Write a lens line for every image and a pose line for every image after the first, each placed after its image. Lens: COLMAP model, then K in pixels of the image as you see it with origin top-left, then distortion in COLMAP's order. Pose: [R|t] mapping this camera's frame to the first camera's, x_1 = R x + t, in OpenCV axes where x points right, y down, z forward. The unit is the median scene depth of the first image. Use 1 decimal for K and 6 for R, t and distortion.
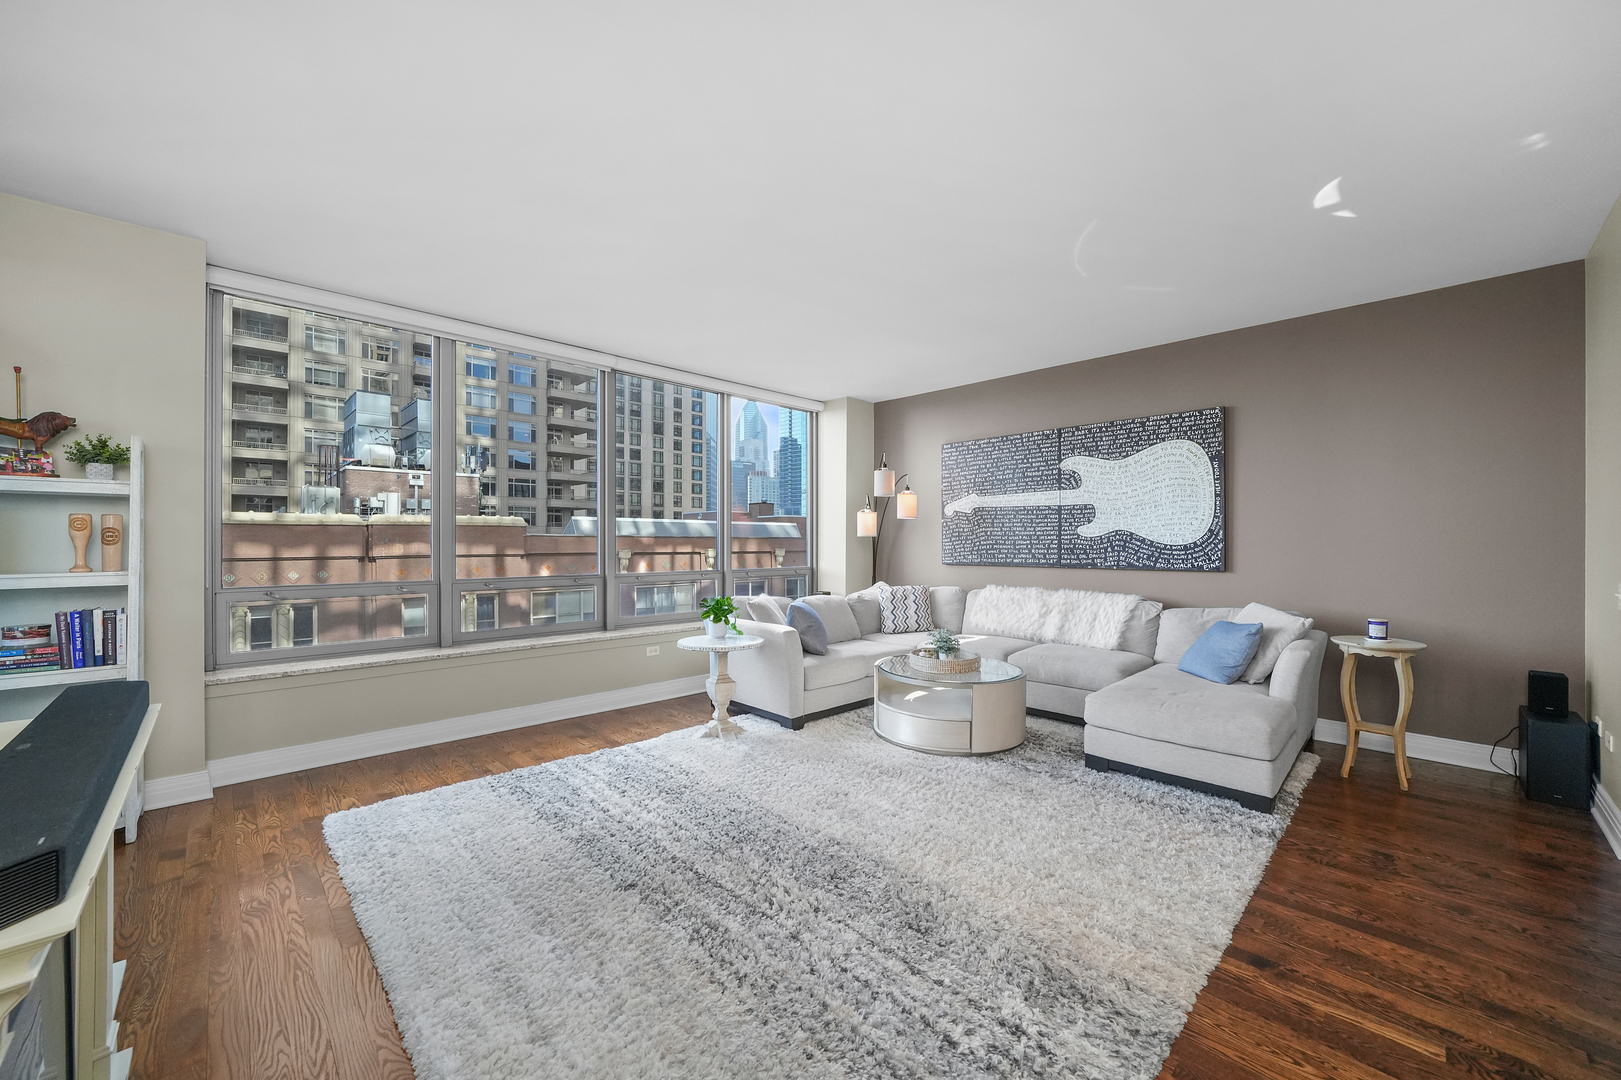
lens RADIAL K [[614.3, 0, 806.4], [0, 614.3, 544.5], [0, 0, 1]] dist [-0.014658, 0.000196]
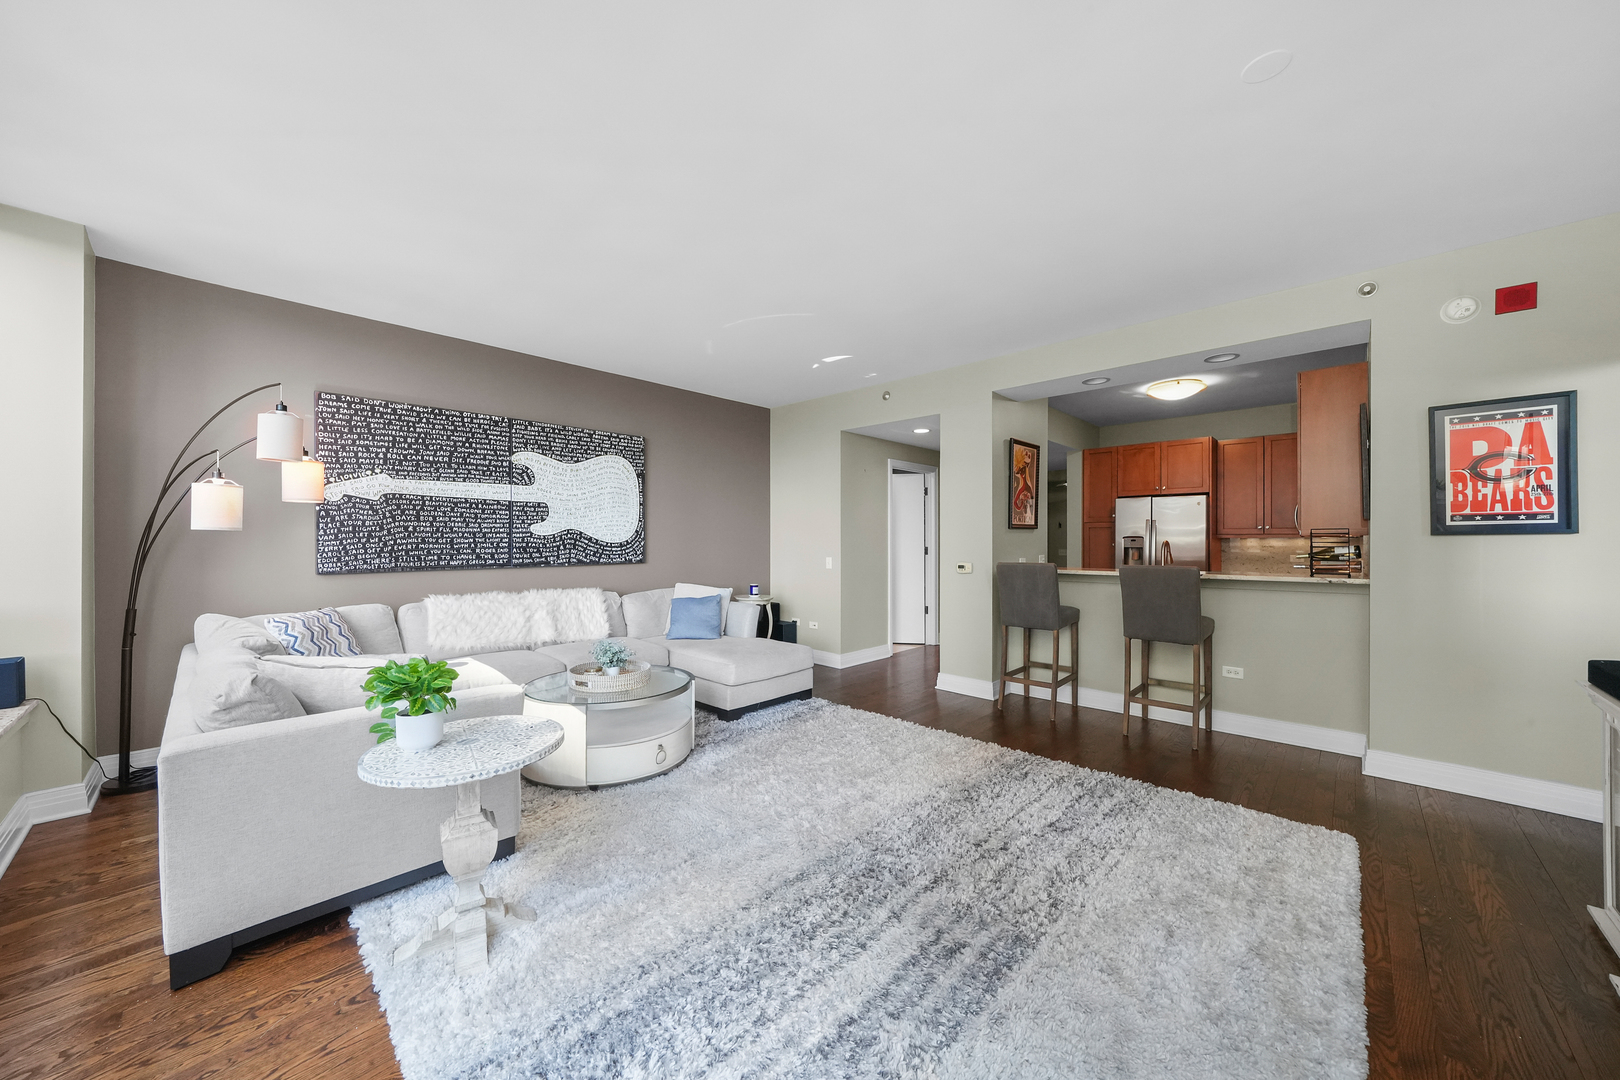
lens RADIAL K [[570.6, 0, 807.1], [0, 570.6, 542.6], [0, 0, 1]] dist [-0.009245, 0.000073]
pose [[-0.038848, -0.004200, 0.999236, -0.479187], [0.002399, 0.999988, 0.004296, -0.003442], [-0.999242, 0.002564, -0.038838, 0.599452]]
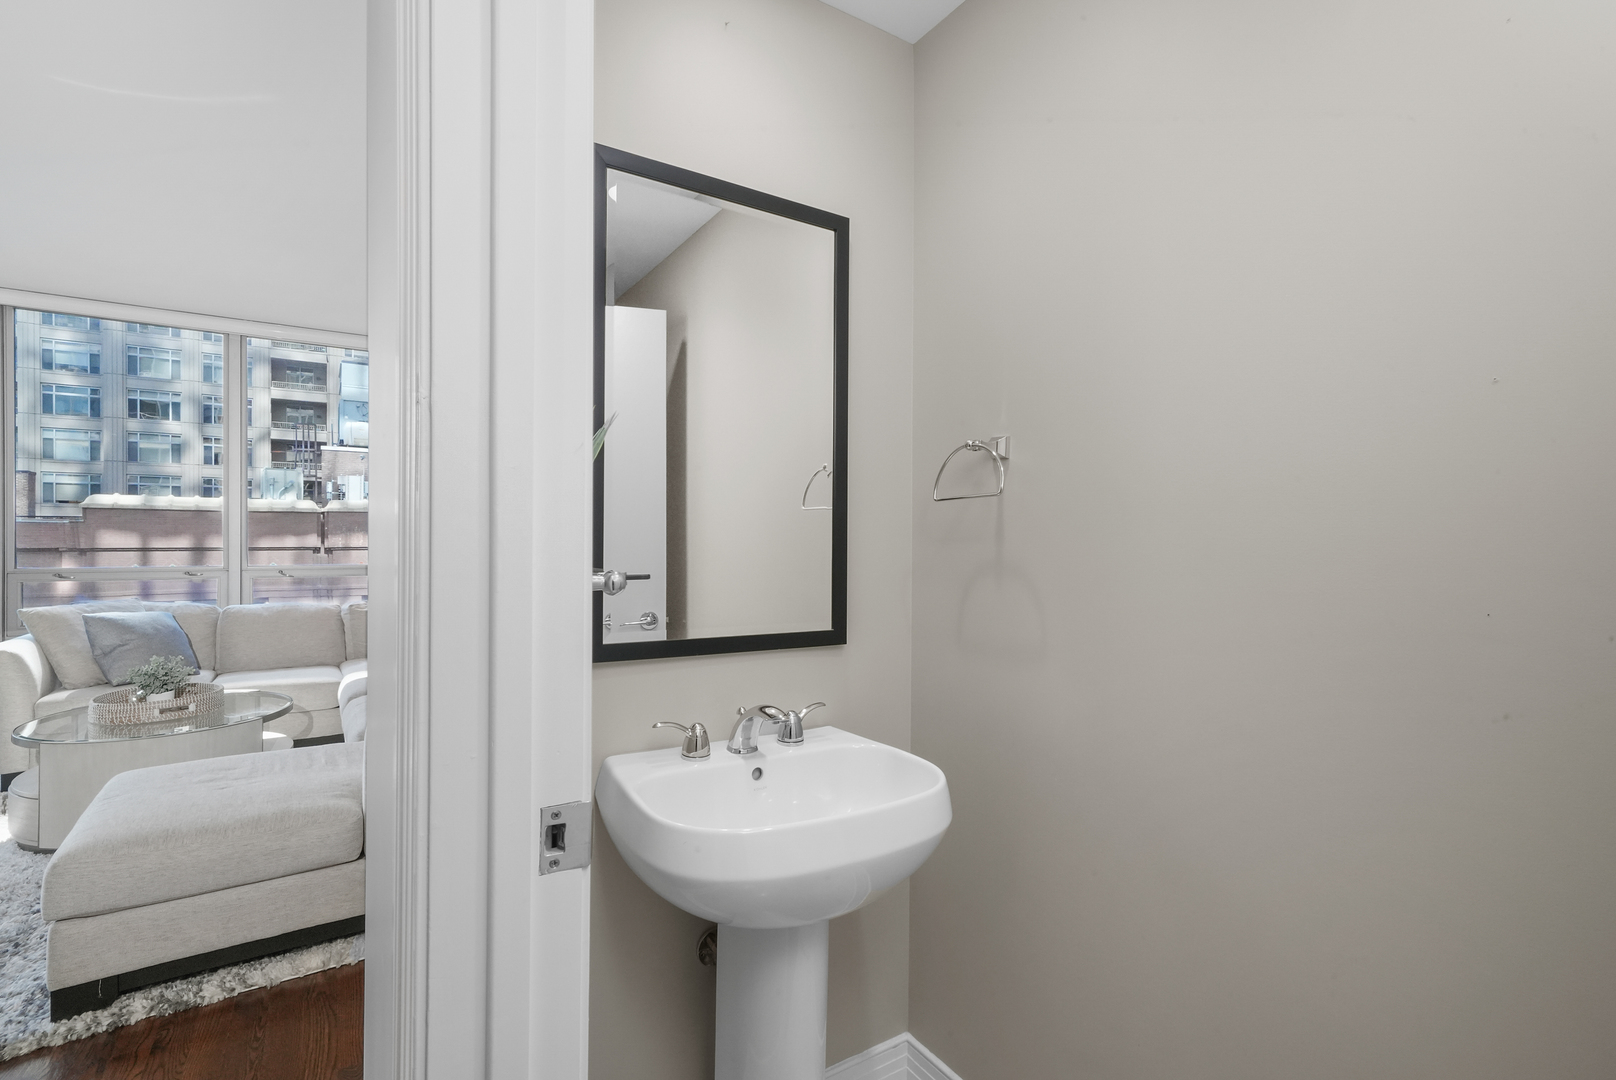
lens RADIAL K [[753.3, 0, 813.3], [0, 753.3, 540.9], [0, 0, 1]] dist [0.001918, 0.000148]
pose [[0.982275, 0.008575, -0.187249, 0.872702], [-0.007967, 0.999960, 0.004001, 0.000159], [0.187276, -0.002438, 0.982304, 0.251744]]
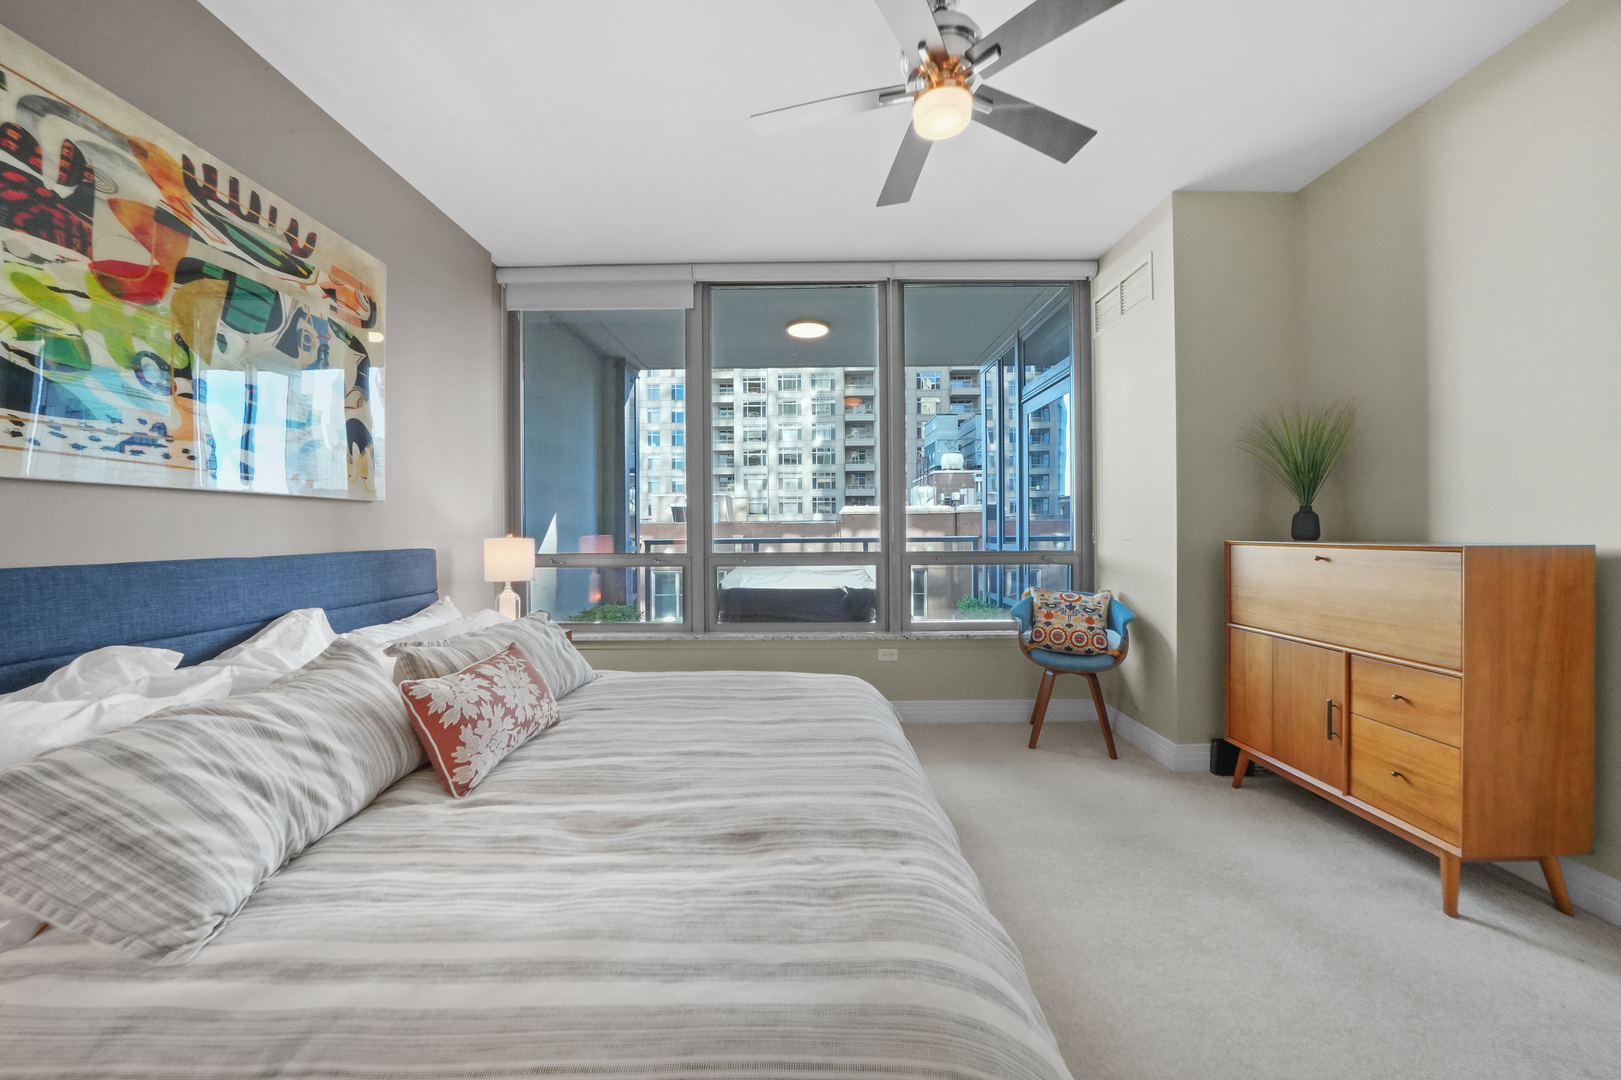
lens RADIAL K [[567.2, 0, 806.2], [0, 567.2, 532.4], [0, 0, 1]] dist [-0.026017, 0.003148]
pose [[0.708868, -0.003975, -0.705330, -0.332852], [0.007563, 0.999969, 0.001966, 0.027219], [0.705301, -0.006728, 0.708876, -0.566300]]
